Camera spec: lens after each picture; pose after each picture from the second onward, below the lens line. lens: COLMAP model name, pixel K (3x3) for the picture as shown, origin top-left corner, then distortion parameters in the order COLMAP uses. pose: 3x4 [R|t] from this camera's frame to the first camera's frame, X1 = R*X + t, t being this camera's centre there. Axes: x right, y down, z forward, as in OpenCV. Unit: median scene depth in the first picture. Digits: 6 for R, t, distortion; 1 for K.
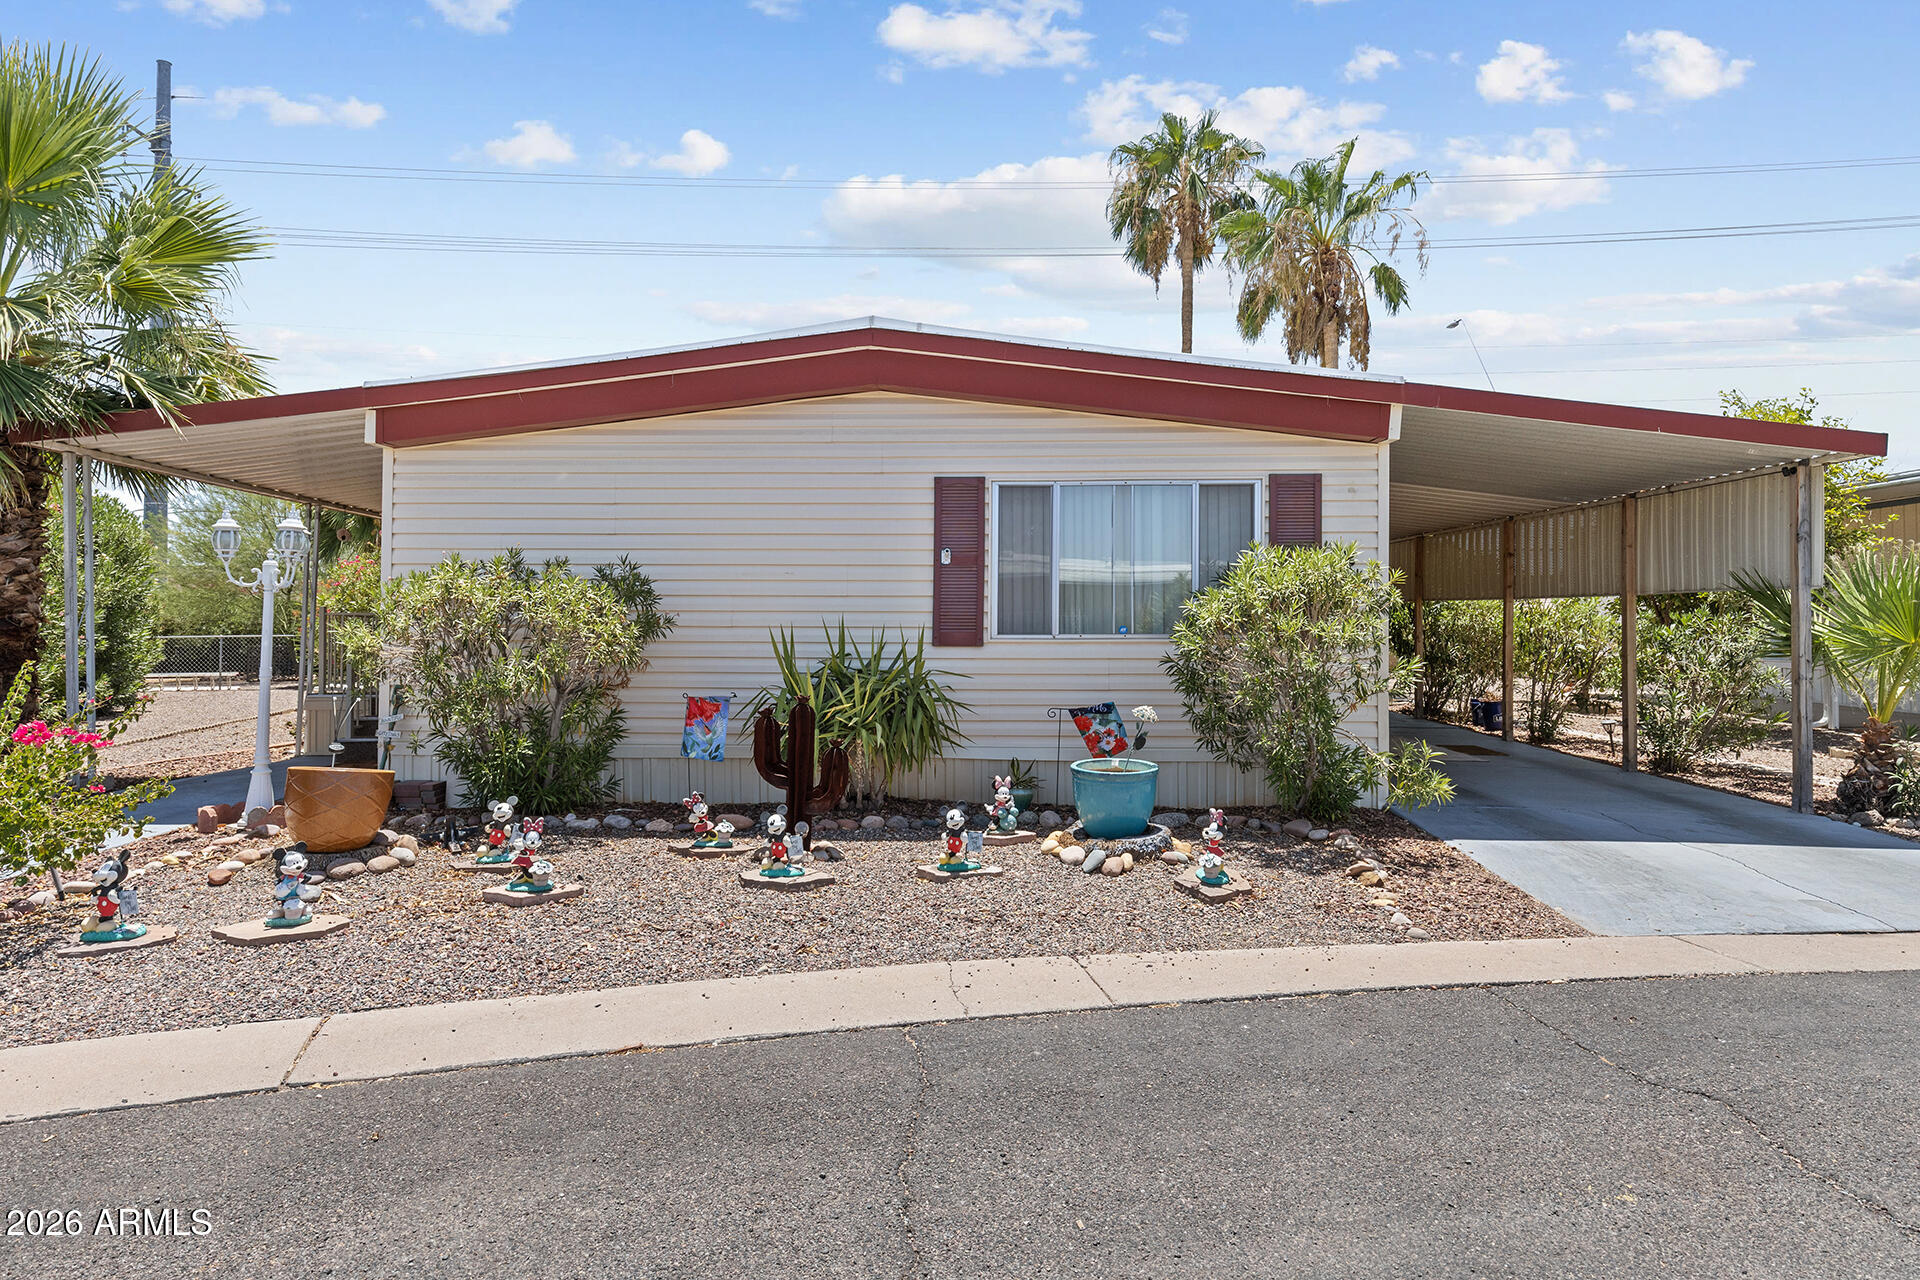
lens RADIAL K [[1075.9, 0, 962.0], [0, 1075.9, 612.7], [0, 0, 1]] dist [0.012934, -0.000540]
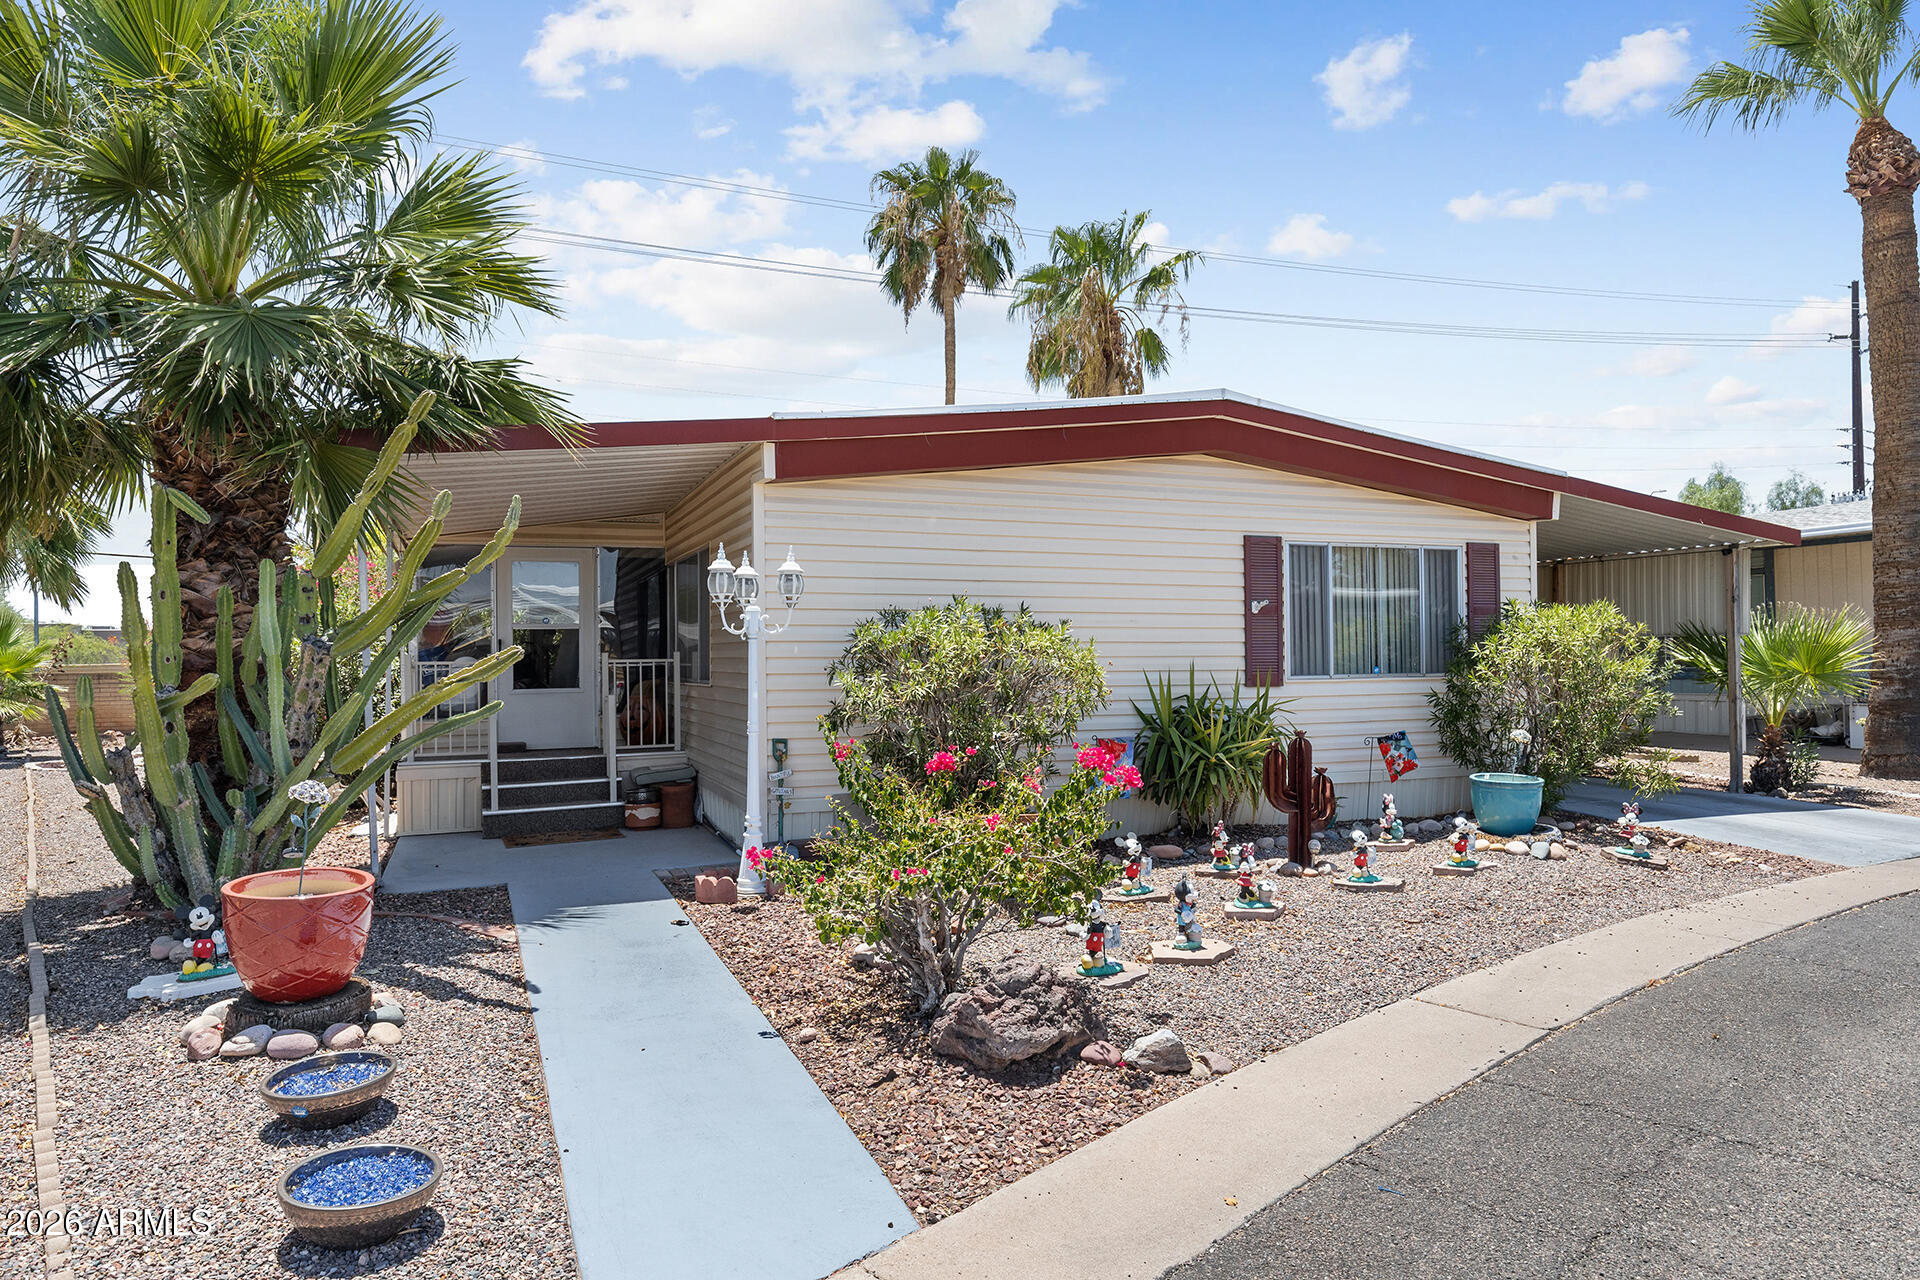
lens RADIAL K [[1206.8, 0, 960.0], [0, 1206.8, 640.0], [0, 0, 1]] dist [-0.002590, -0.000424]
pose [[0.906237, -0.002177, 0.422765, -0.817705], [0.007215, 0.999921, -0.010317, -0.006895], [-0.422709, 0.012400, 0.906181, -0.004346]]
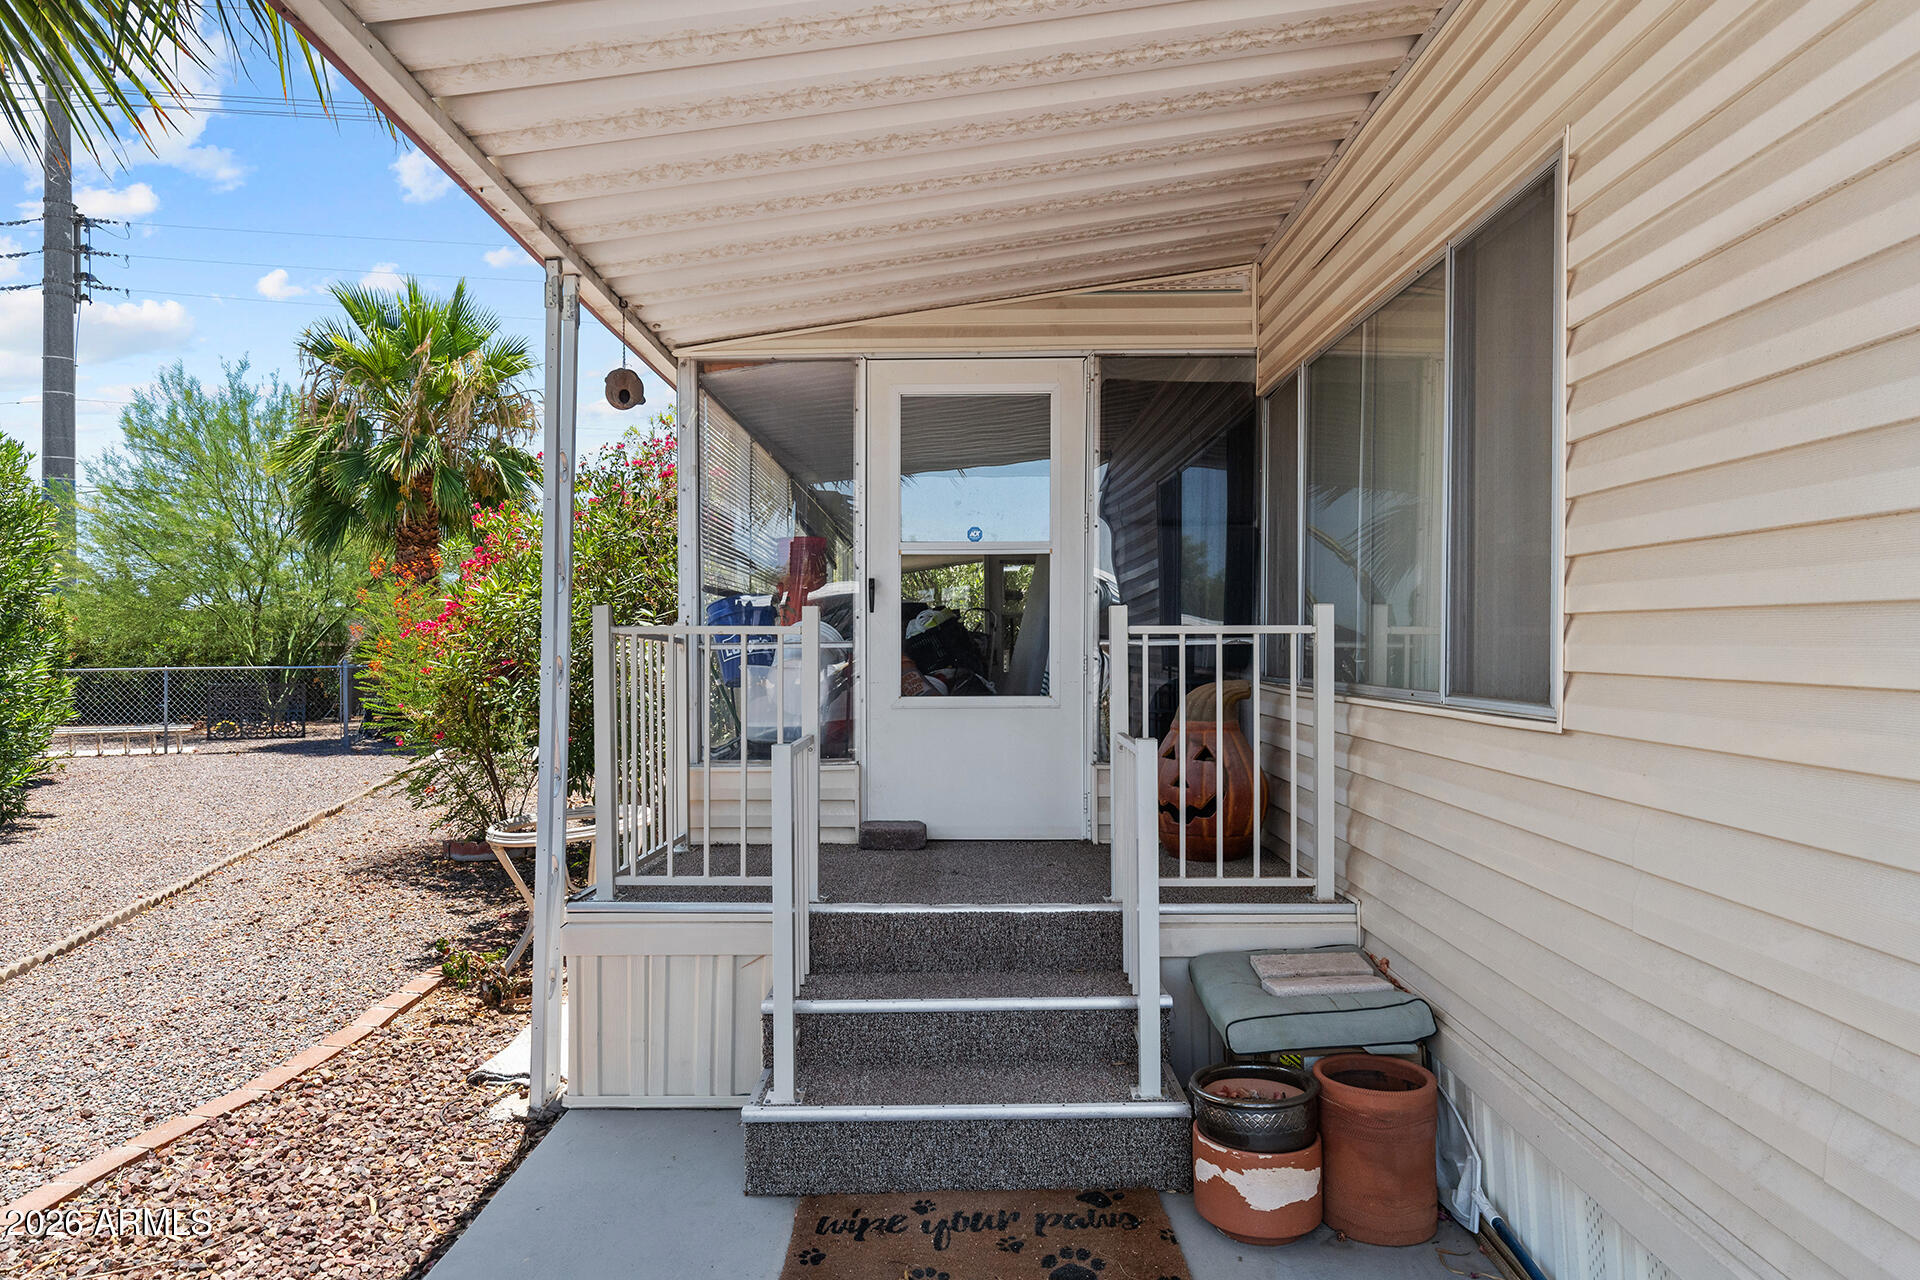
lens RADIAL K [[1098.7, 0, 963.4], [0, 1098.7, 650.2], [0, 0, 1]] dist [0.004030, 0.000977]
pose [[0.998921, 0.002633, 0.046361, -0.691530], [-0.003267, 0.999902, 0.013607, 0.001437], [-0.046321, -0.013744, 0.998832, 0.930030]]
